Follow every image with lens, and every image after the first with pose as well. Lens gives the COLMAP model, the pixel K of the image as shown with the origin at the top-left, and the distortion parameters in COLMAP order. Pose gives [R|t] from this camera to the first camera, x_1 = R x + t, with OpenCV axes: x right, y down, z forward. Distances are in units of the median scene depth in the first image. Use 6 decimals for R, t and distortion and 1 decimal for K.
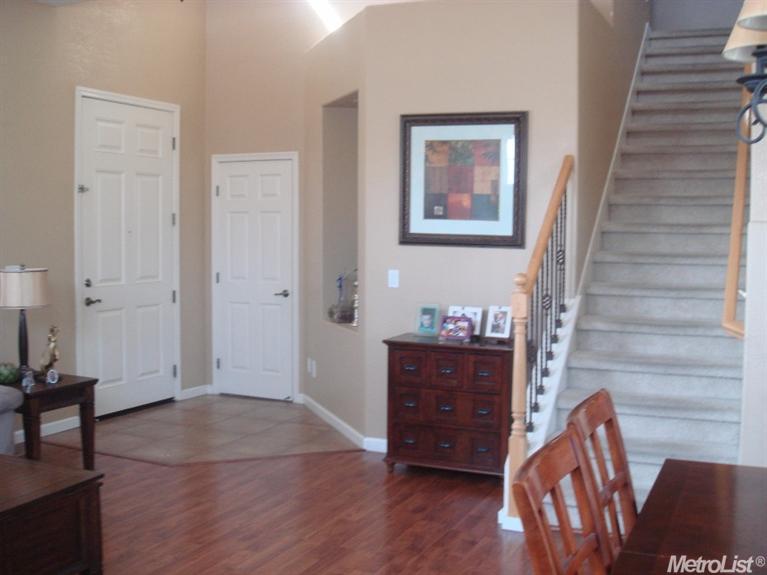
lens RADIAL K [[884.3, 0, 379.6], [0, 884.3, 290.2], [0, 0, 1]] dist [-0.129619, 0.000000]
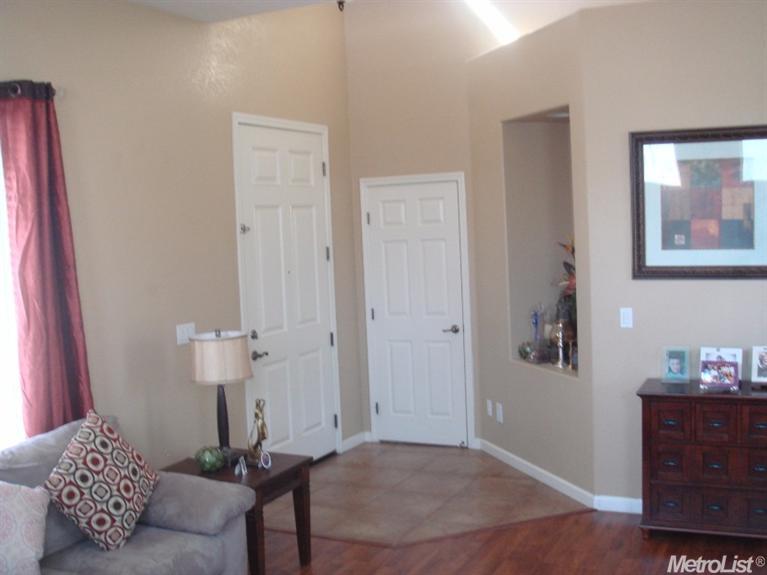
lens RADIAL K [[884.3, 0, 390.5], [0, 884.3, 292.3], [0, 0, 1]] dist [-0.129619, 0.000000]
pose [[0.998622, -0.051980, -0.007233, -0.187076], [0.052039, 0.998611, 0.008267, -0.051243], [0.006794, -0.008632, 0.999940, 0.107816]]
